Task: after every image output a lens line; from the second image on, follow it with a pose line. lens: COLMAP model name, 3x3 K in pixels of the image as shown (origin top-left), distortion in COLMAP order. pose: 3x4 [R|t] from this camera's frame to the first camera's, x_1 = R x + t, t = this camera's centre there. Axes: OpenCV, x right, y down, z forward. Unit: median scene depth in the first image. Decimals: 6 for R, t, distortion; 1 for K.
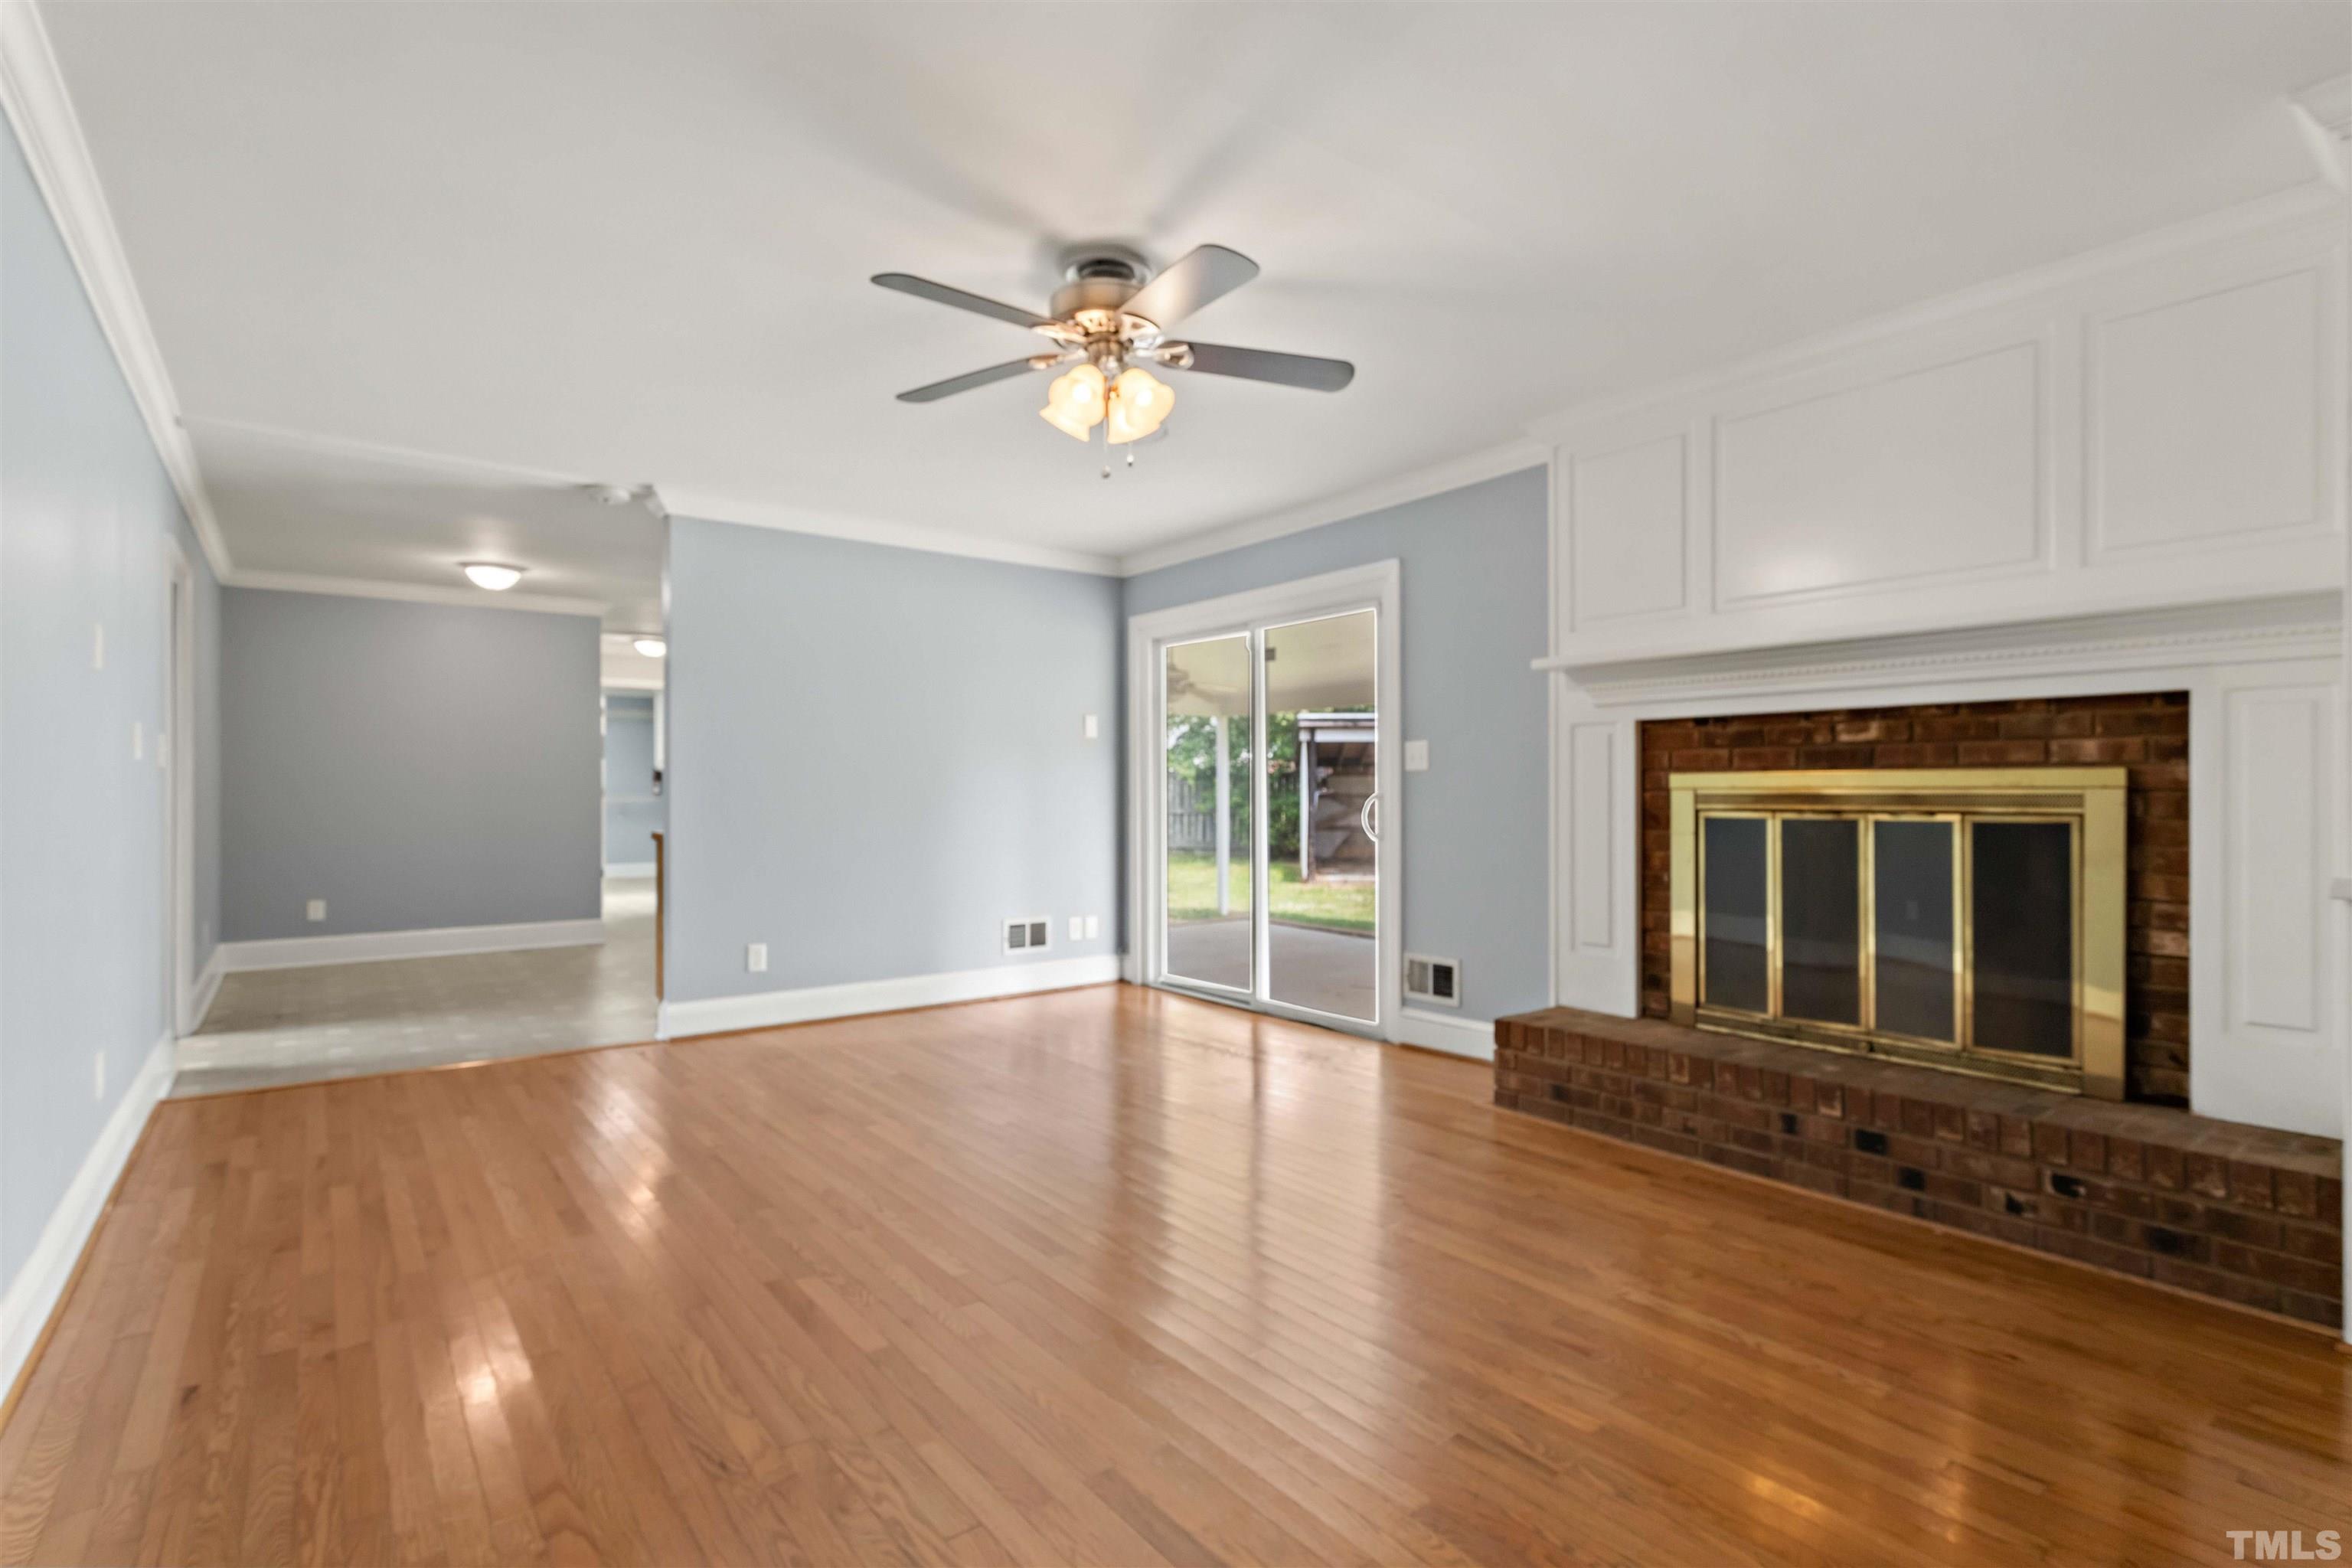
lens RADIAL K [[1103.2, 0, 1183.3], [0, 1103.2, 792.4], [0, 0, 1]] dist [0.003002, -0.000159]
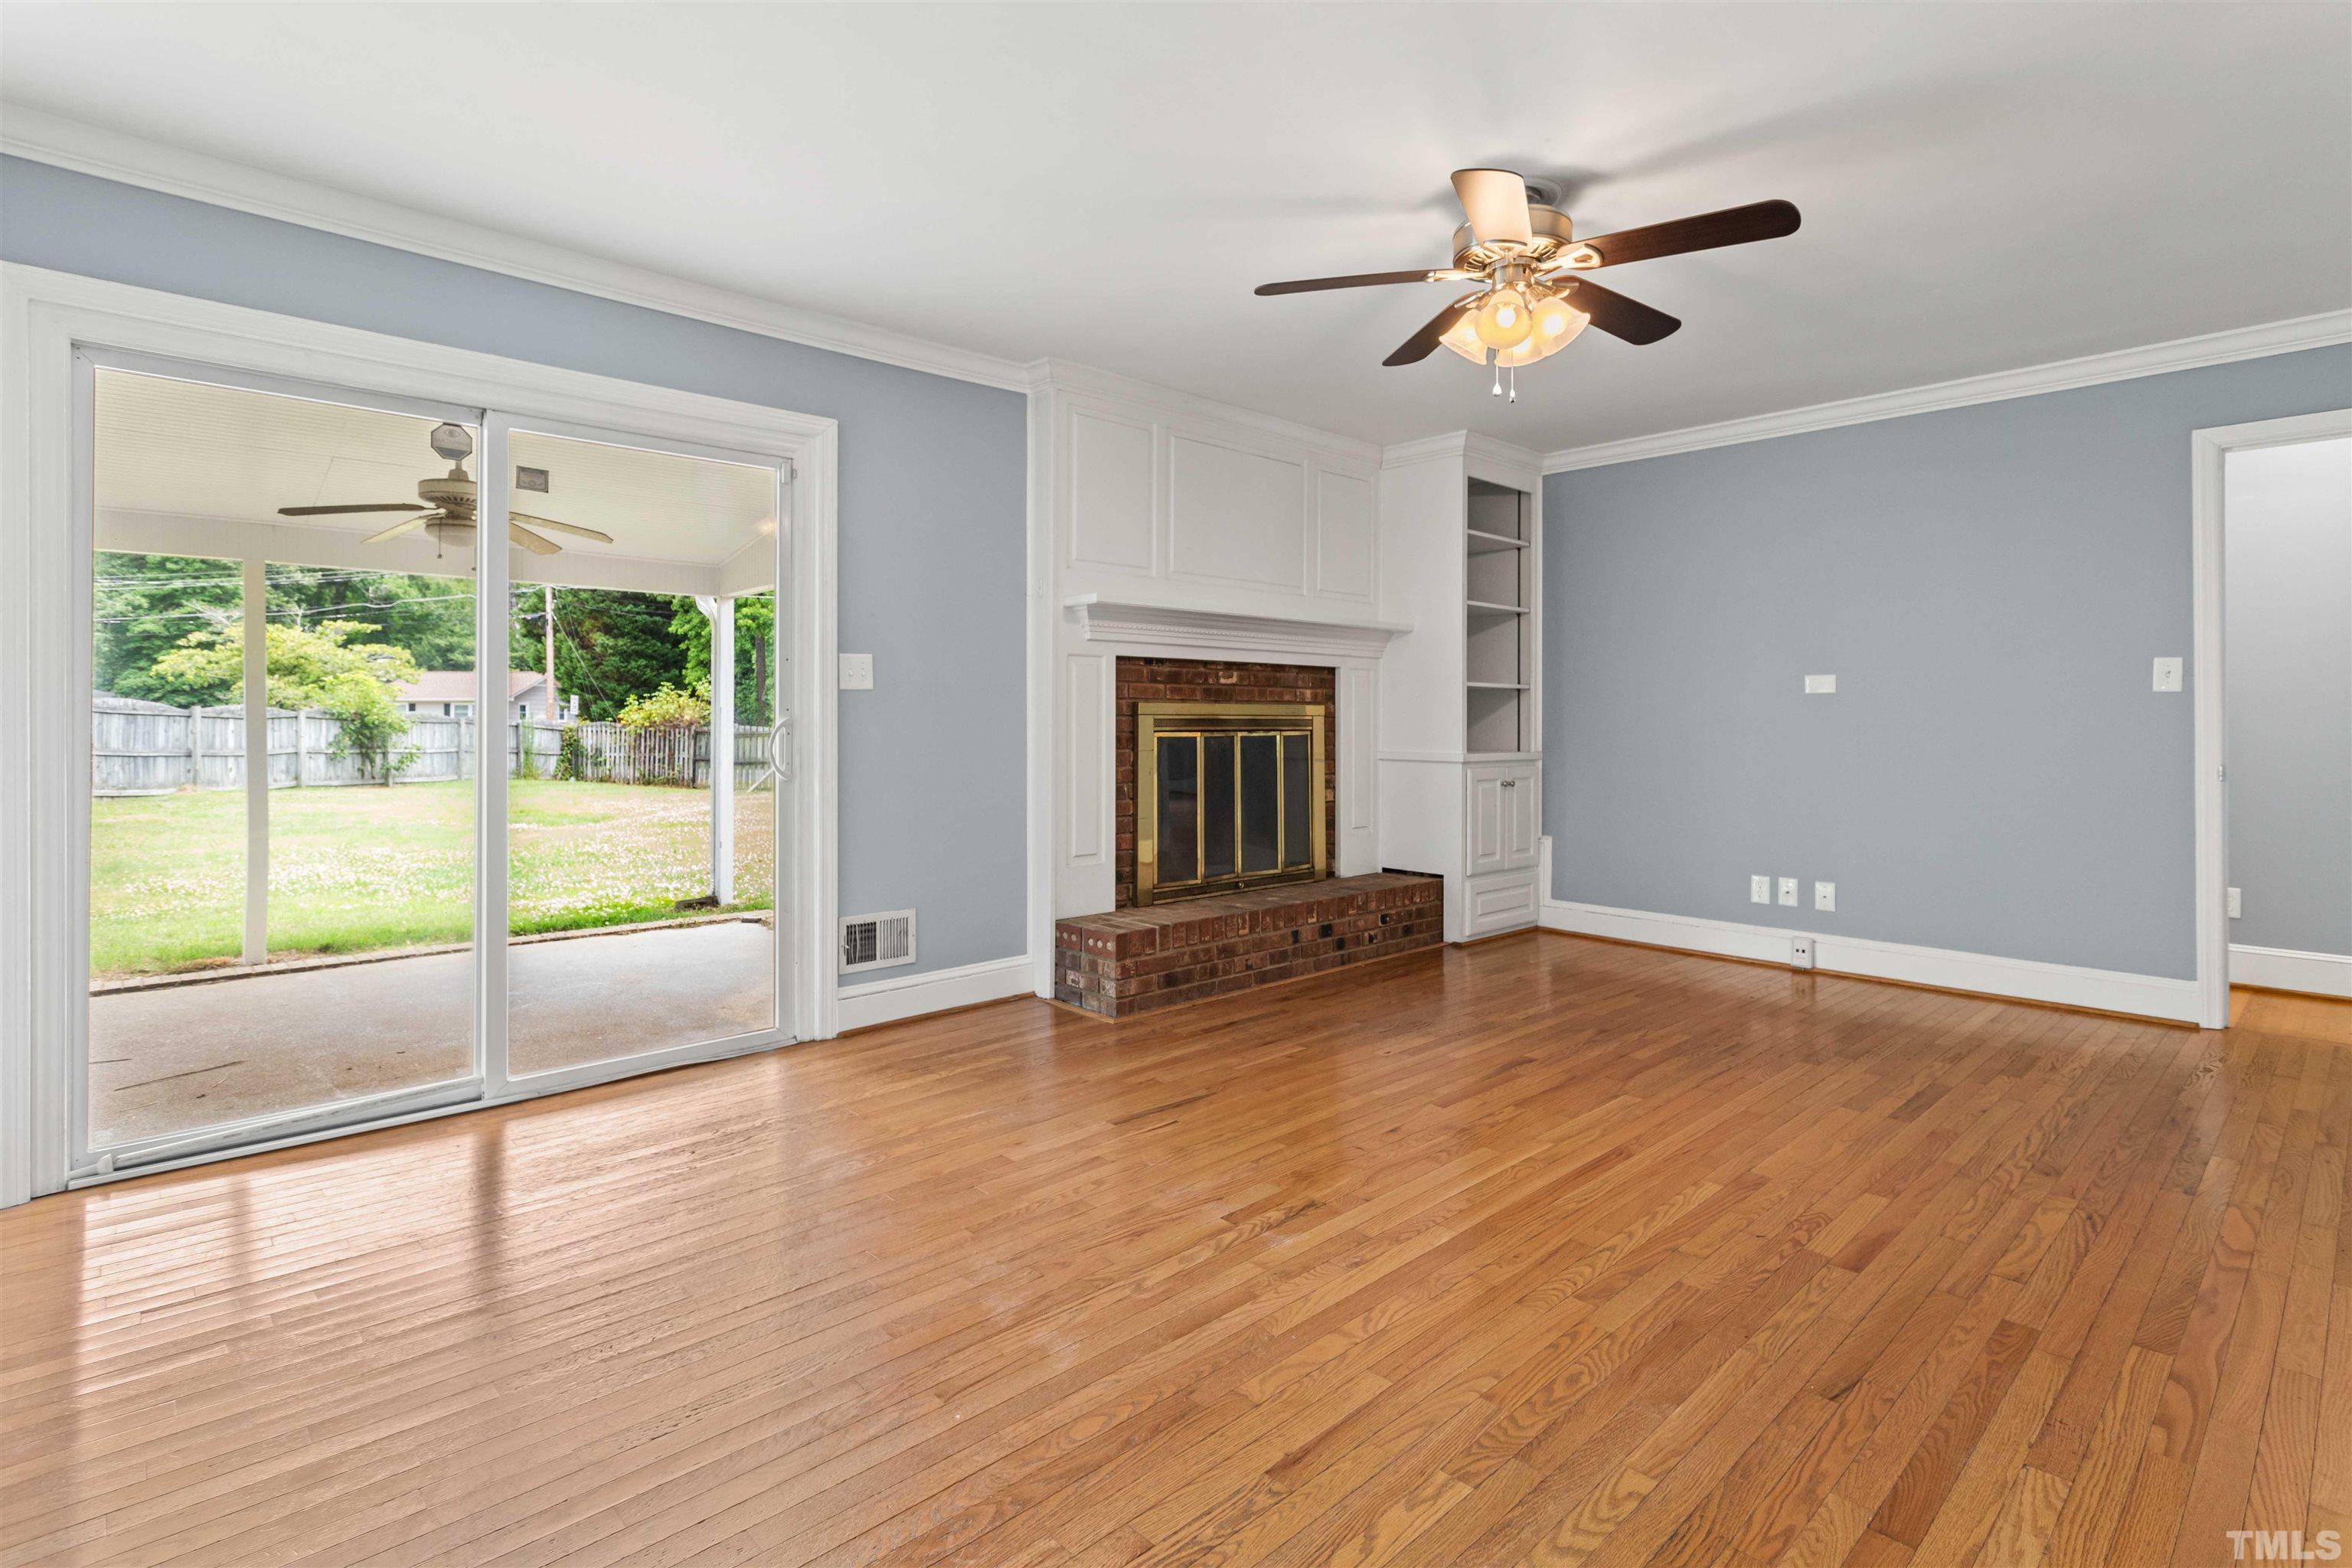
lens RADIAL K [[1141.2, 0, 1173.6], [0, 1141.2, 709.4], [0, 0, 1]] dist [0.001250, 0.000090]
pose [[-0.081521, 0.006482, 0.996651, -0.897432], [-0.003066, 0.999972, -0.006755, -0.000713], [-0.996667, -0.003607, -0.081499, 1.162727]]
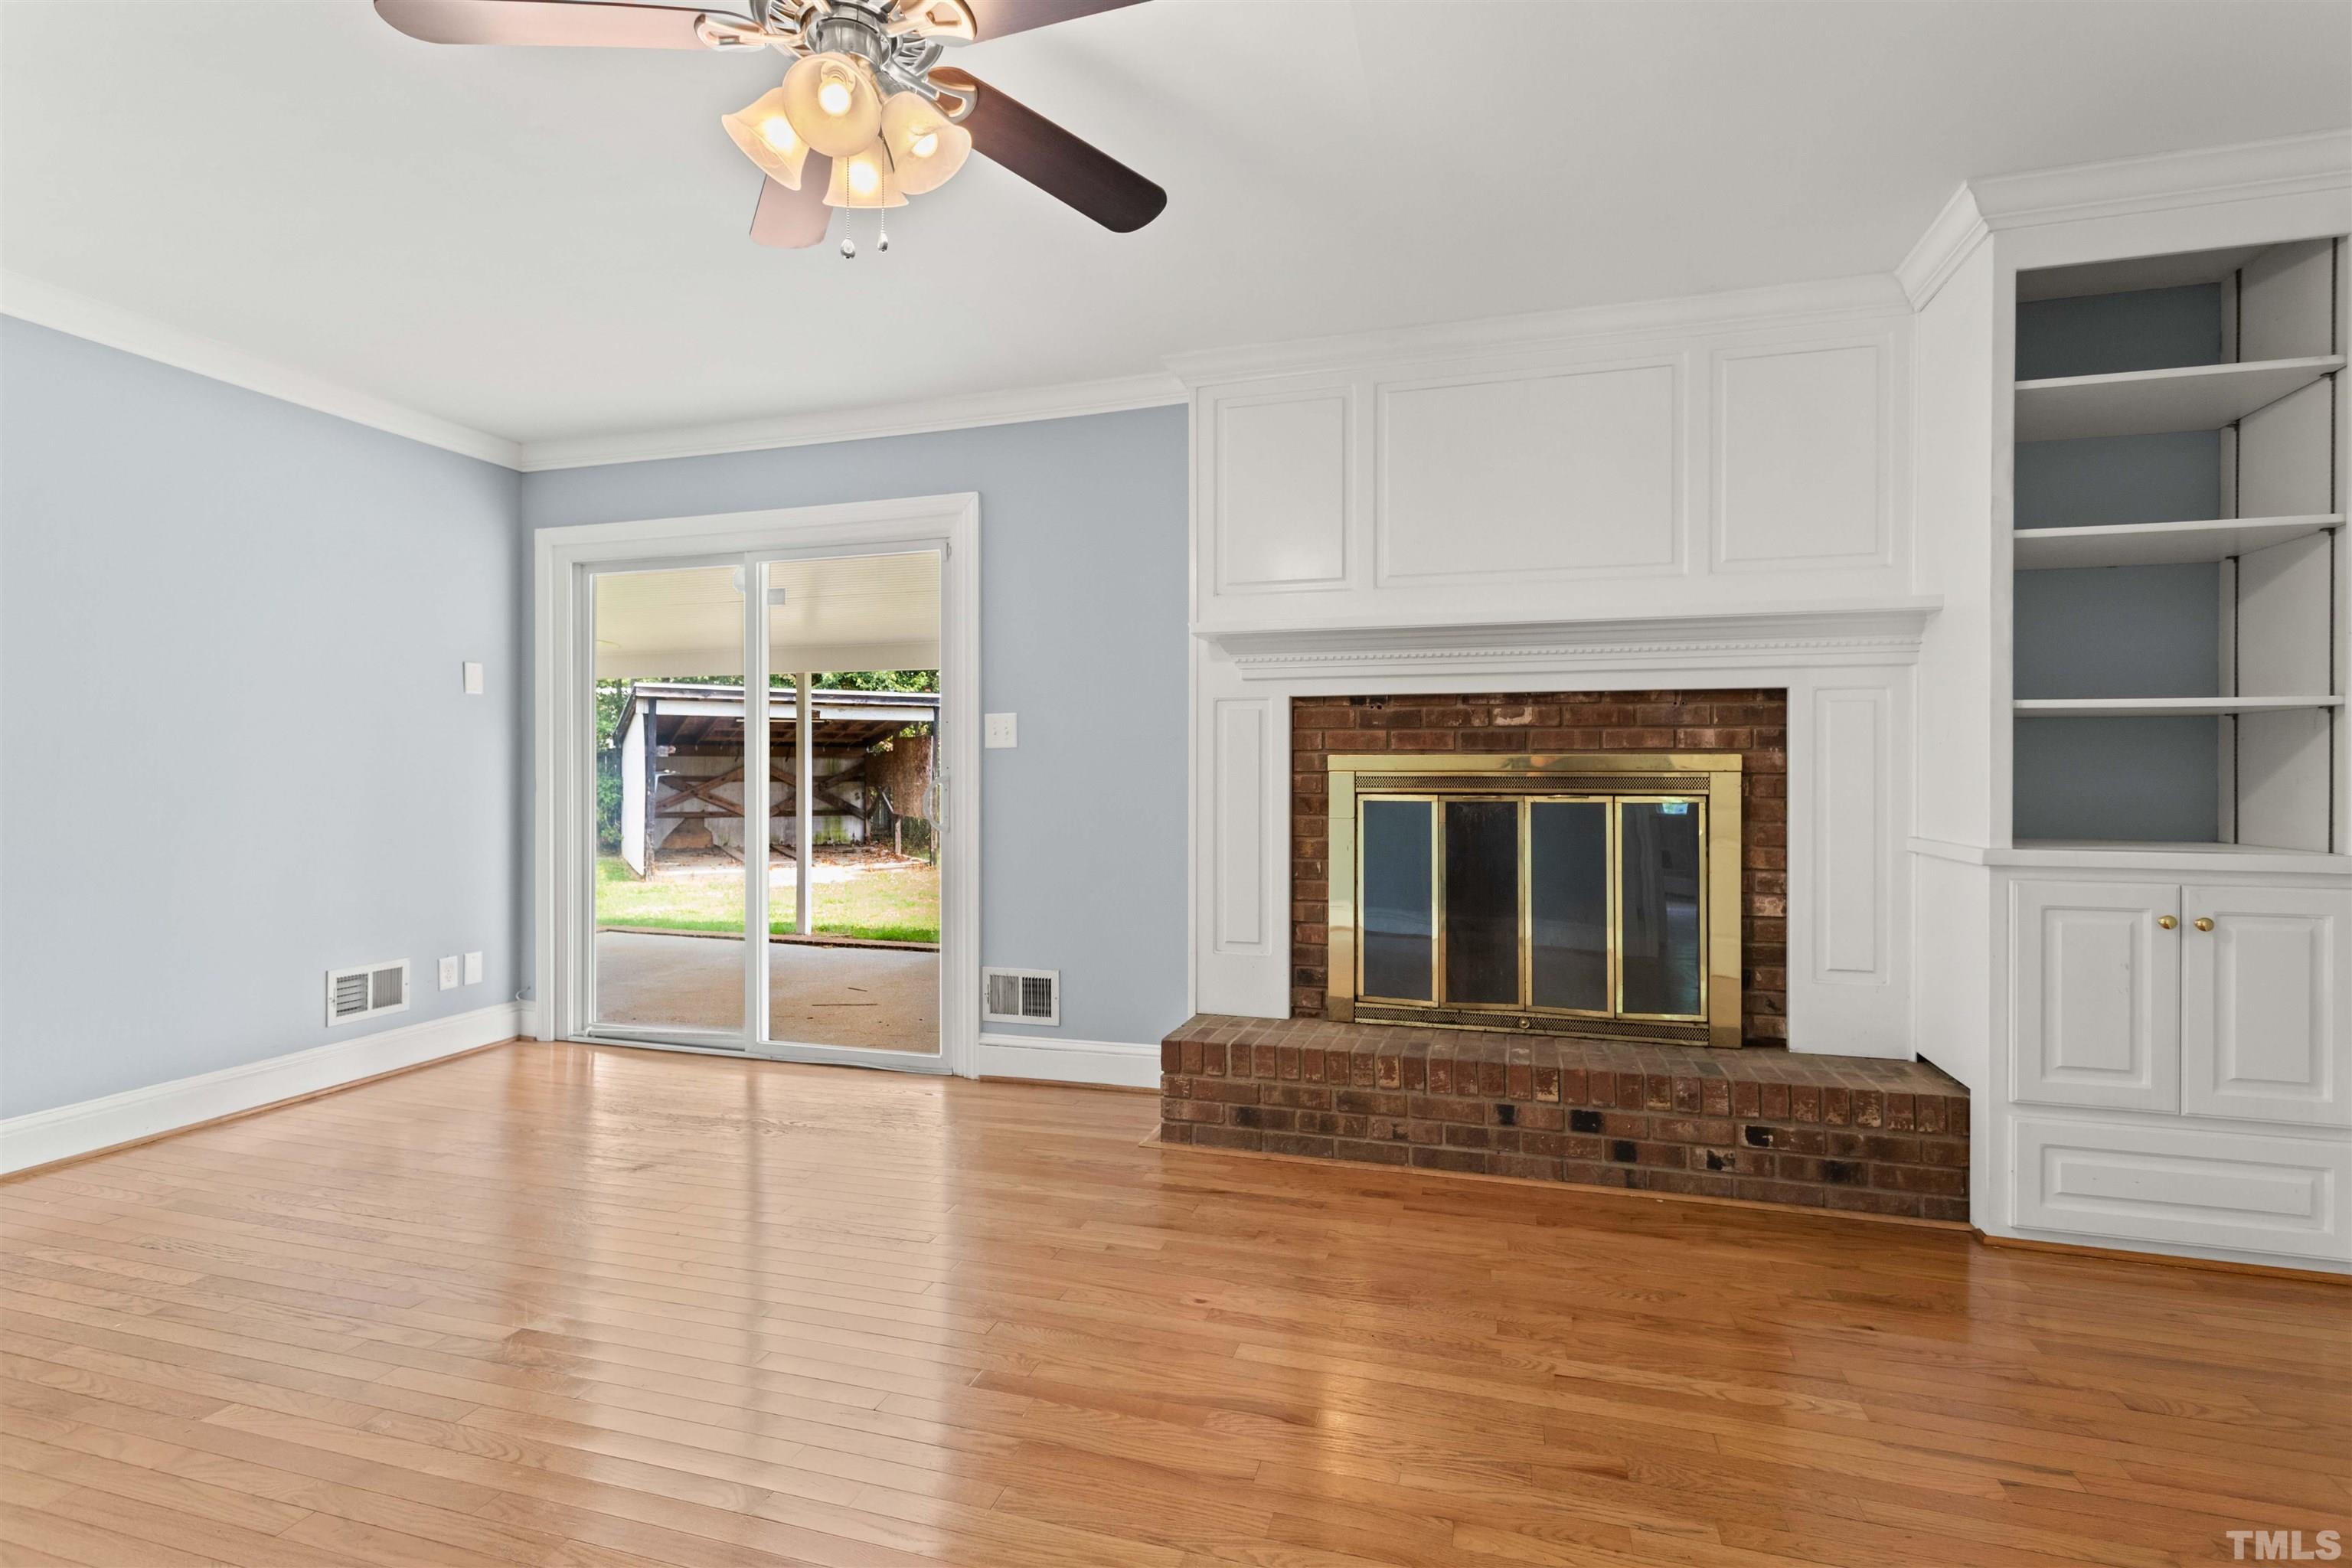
lens RADIAL K [[1106.1, 0, 1172.6], [0, 1106.1, 774.6], [0, 0, 1]] dist [0.000068, 0.001833]
pose [[0.818641, 0.001176, 0.574304, -0.227881], [-0.001288, 0.999999, -0.000212, -0.000027], [-0.574304, -0.000566, 0.818642, 0.331593]]
